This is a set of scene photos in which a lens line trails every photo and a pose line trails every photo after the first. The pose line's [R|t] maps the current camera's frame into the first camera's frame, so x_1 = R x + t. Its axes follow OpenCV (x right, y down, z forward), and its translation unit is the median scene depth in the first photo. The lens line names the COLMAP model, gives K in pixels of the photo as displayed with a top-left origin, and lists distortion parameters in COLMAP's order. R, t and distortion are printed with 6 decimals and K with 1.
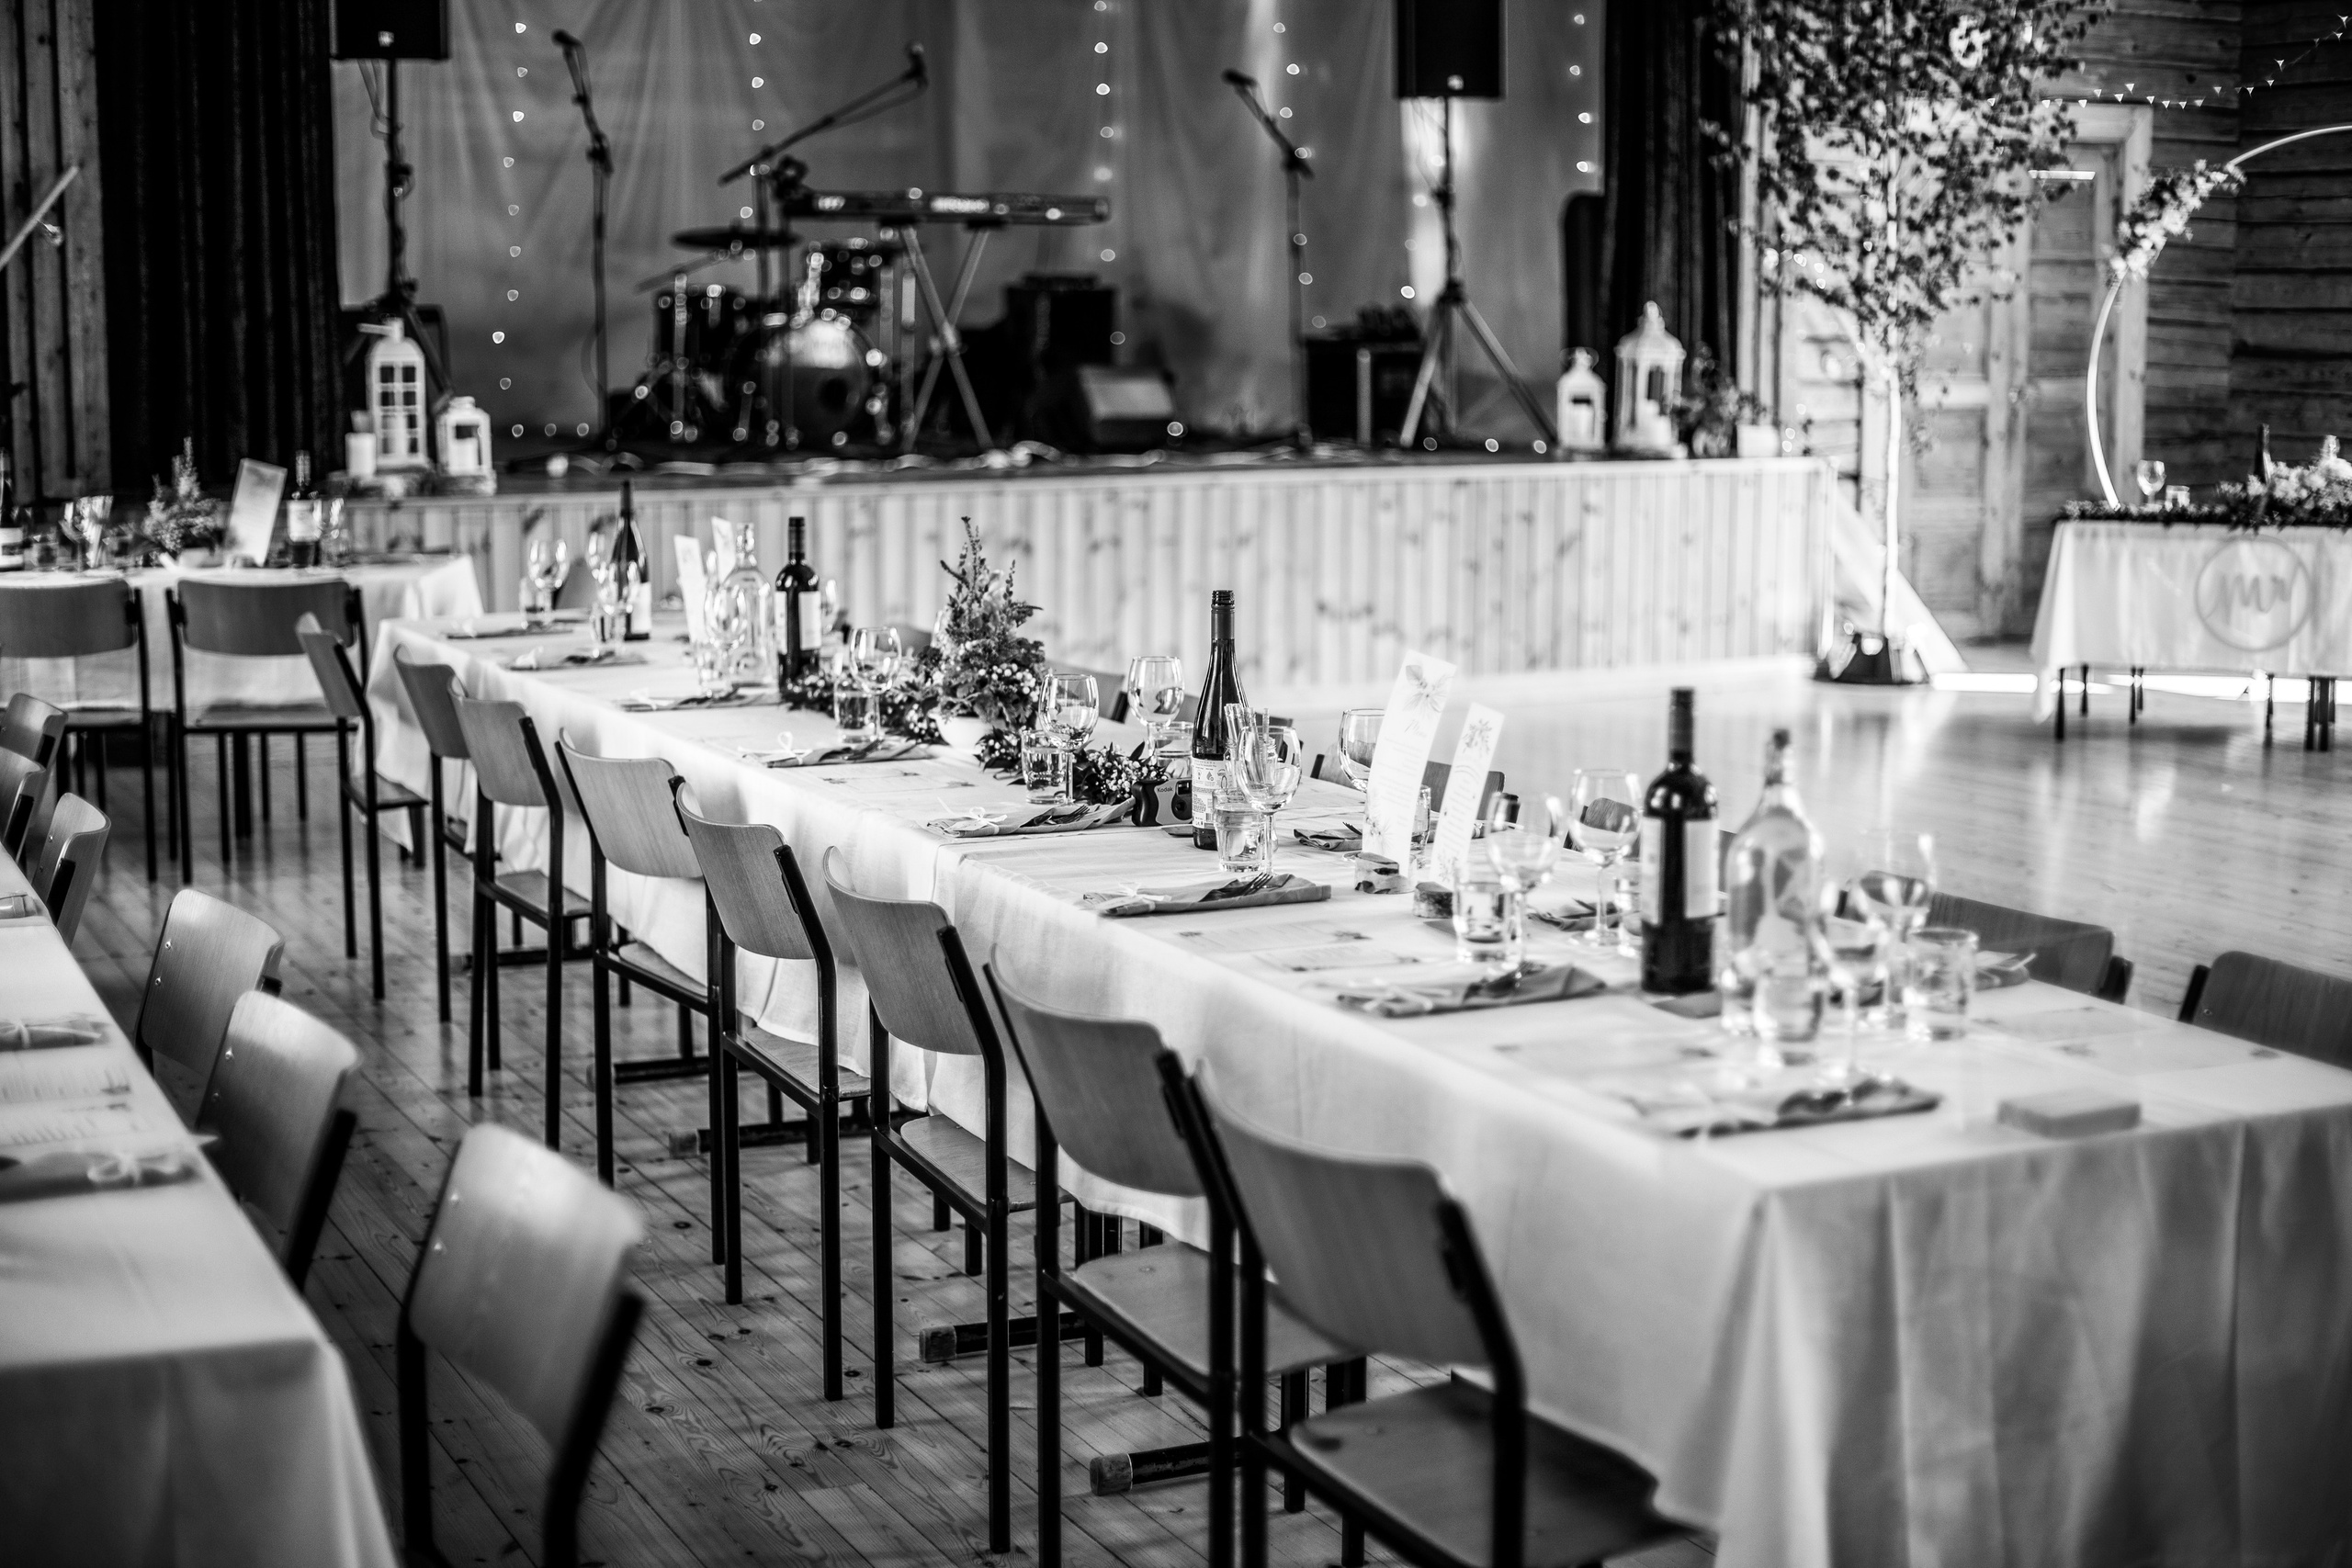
lens RADIAL K [[3490.4, 0, 1172.7], [0, 3490.4, 771.6], [0, 0, 1]] dist [-0.111530, 0.000000]
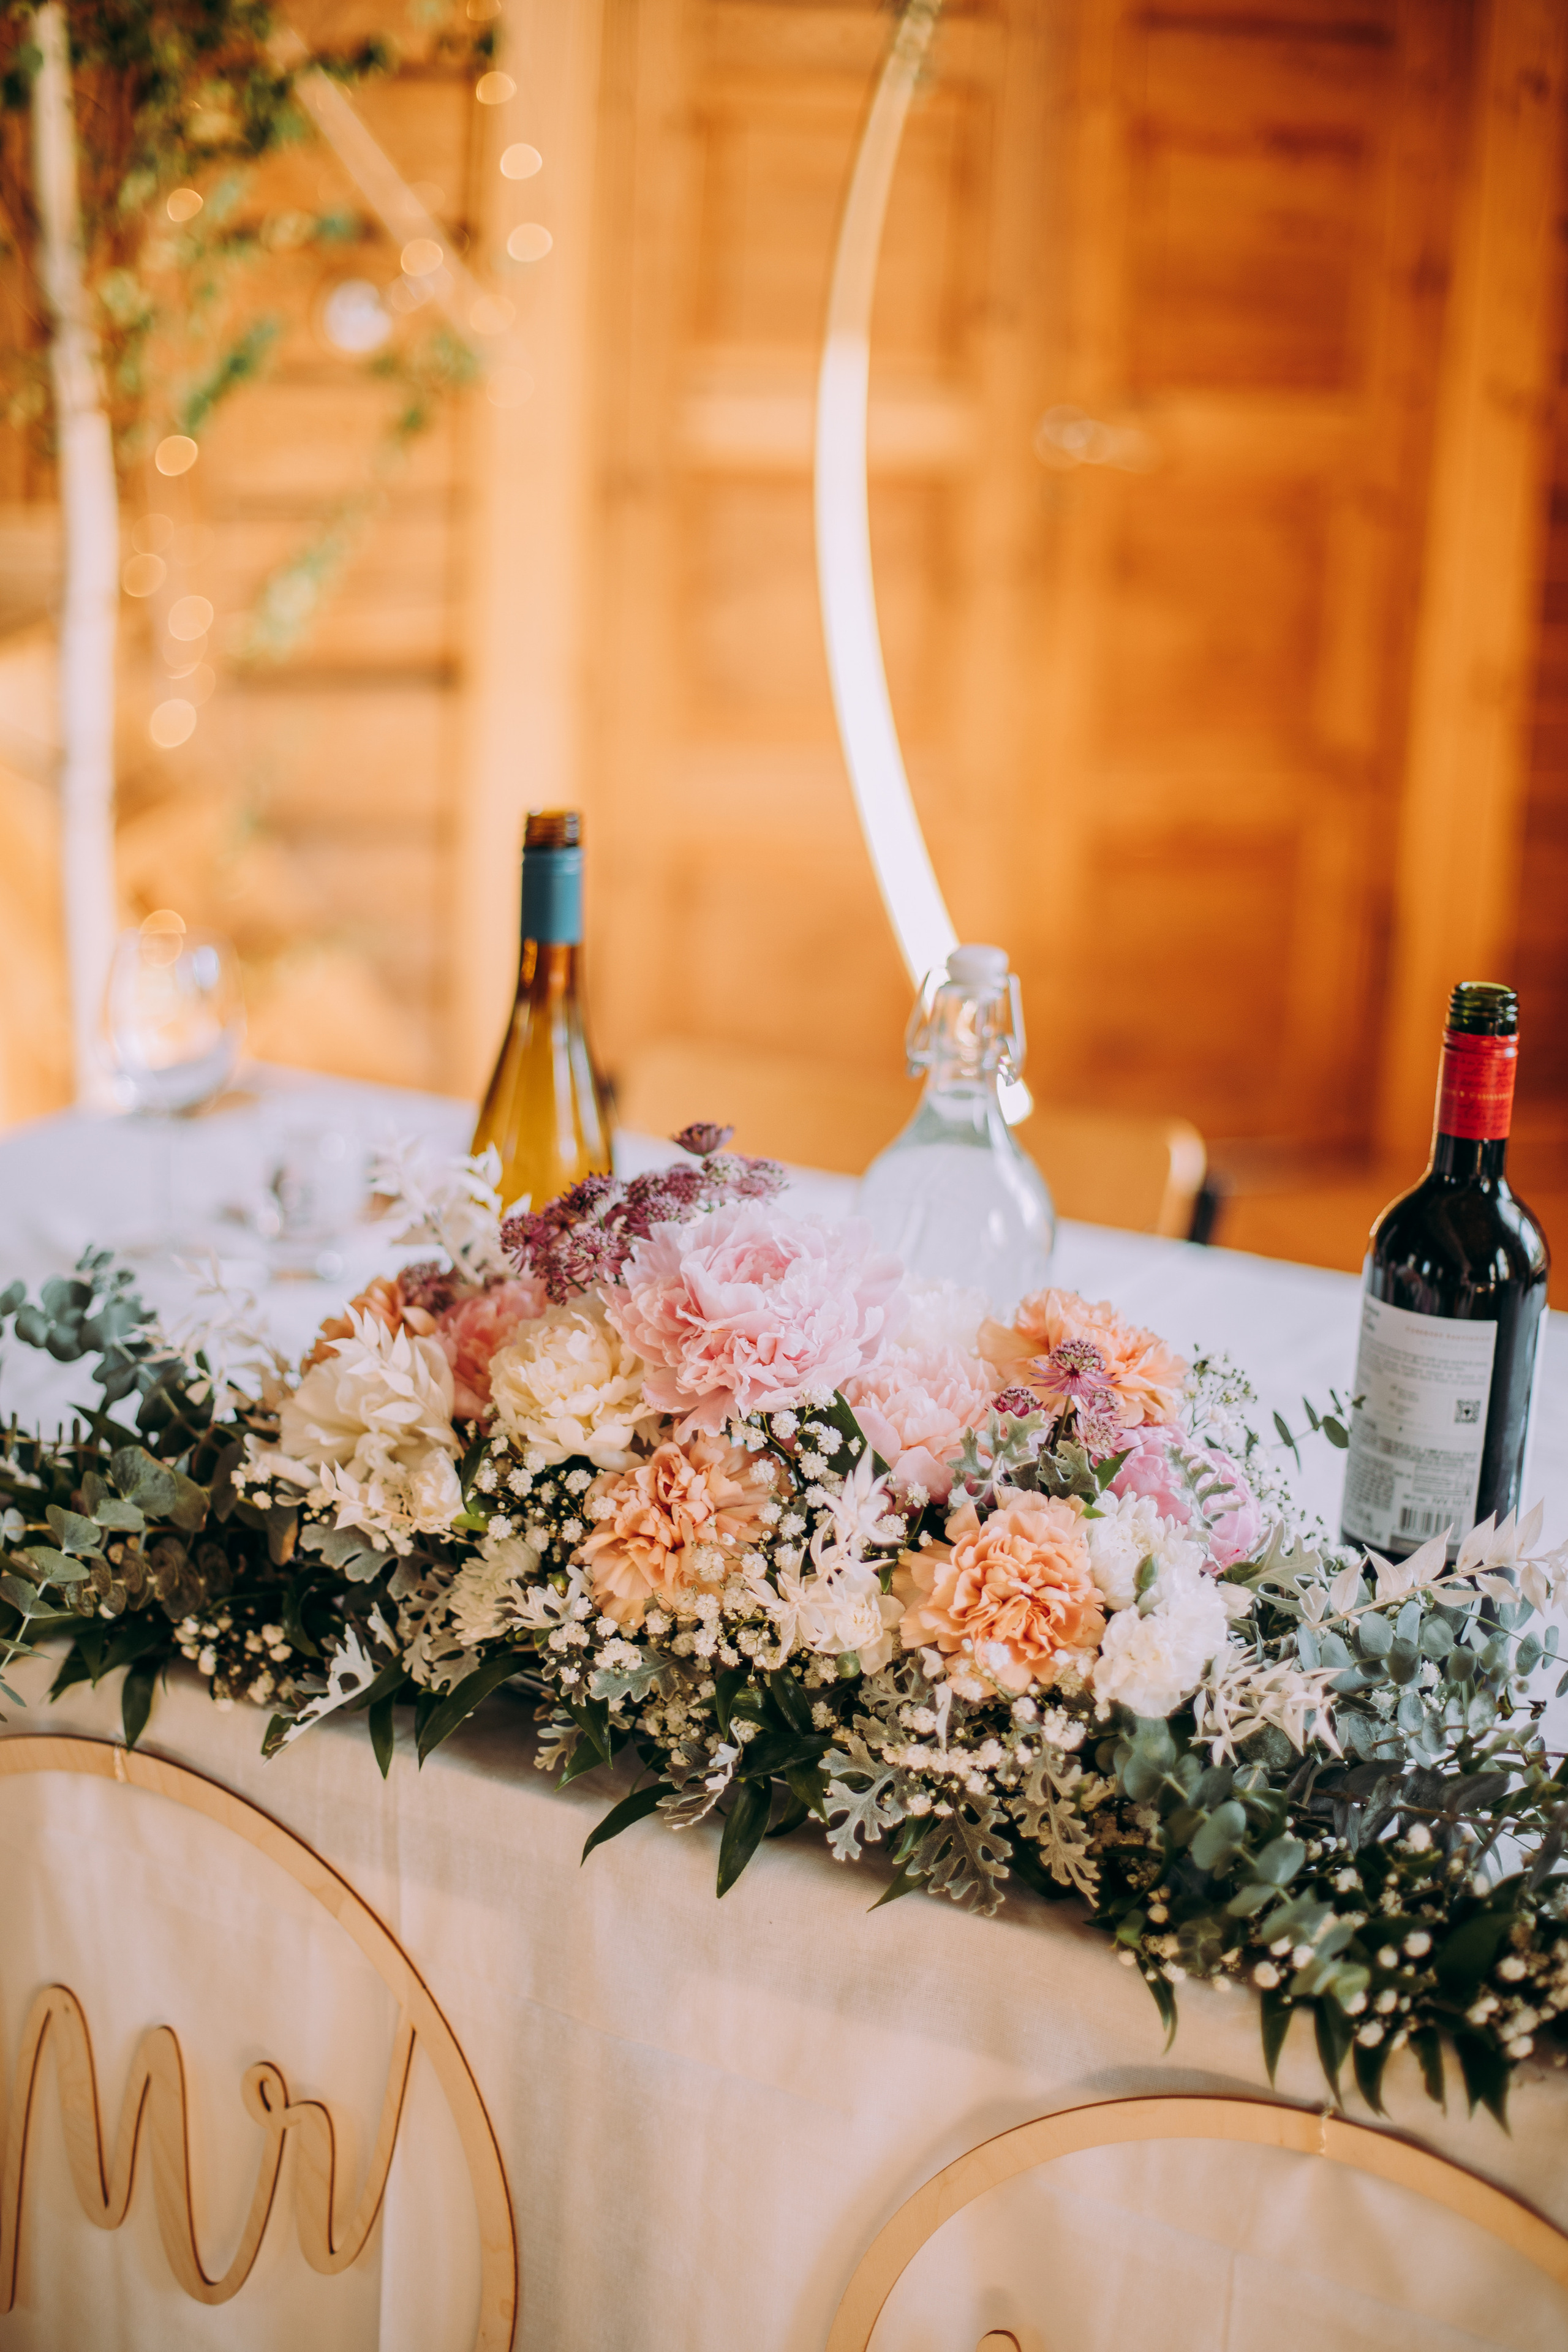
lens RADIAL K [[3490.8, 0, 784.0], [0, 3490.8, 1171.2], [0, 0, 1]] dist [-0.111530, 0.000000]
pose [[0.982154, 0.091123, -0.164530, 0.277706], [-0.069438, 0.988672, 0.133062, -0.083957], [0.174792, -0.119263, 0.977356, 0.688215]]
